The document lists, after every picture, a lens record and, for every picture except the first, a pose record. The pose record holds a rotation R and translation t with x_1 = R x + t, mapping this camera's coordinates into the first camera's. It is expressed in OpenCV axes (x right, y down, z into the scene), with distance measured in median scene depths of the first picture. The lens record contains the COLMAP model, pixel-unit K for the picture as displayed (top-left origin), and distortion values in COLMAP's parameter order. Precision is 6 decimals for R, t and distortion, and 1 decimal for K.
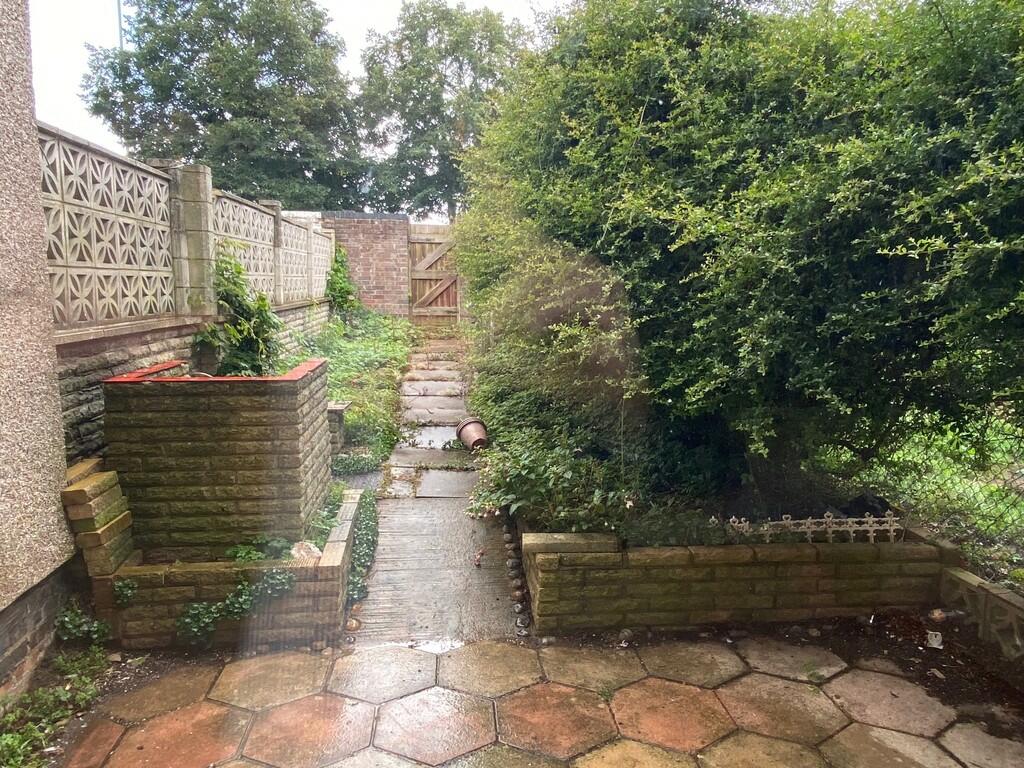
lens RADIAL K [[686.9, 0, 507.7], [0, 686.9, 381.7], [0, 0, 1]] dist [0.041537, 0.000275]
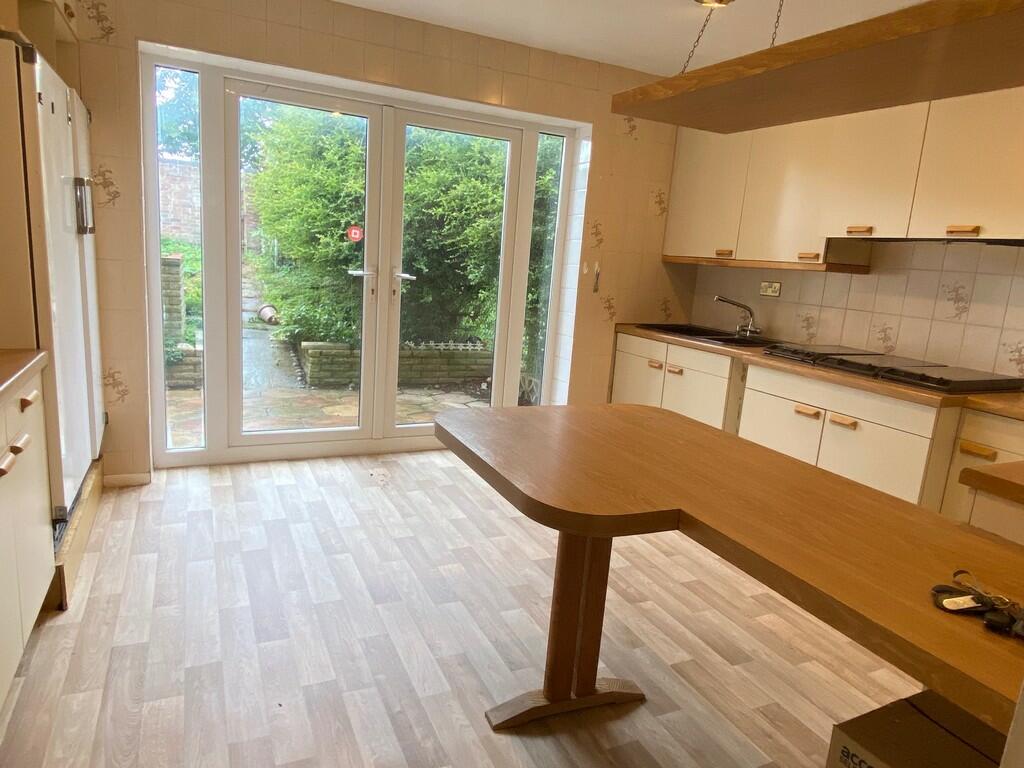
lens RADIAL K [[639.4, 0, 510.0], [0, 639.4, 388.5], [0, 0, 1]] dist [0.028934, -0.000045]
pose [[0.941762, -0.002098, 0.336275, -0.036697], [-0.025175, 0.996735, 0.076721, 0.193520], [-0.335338, -0.080719, 0.938634, -1.007756]]
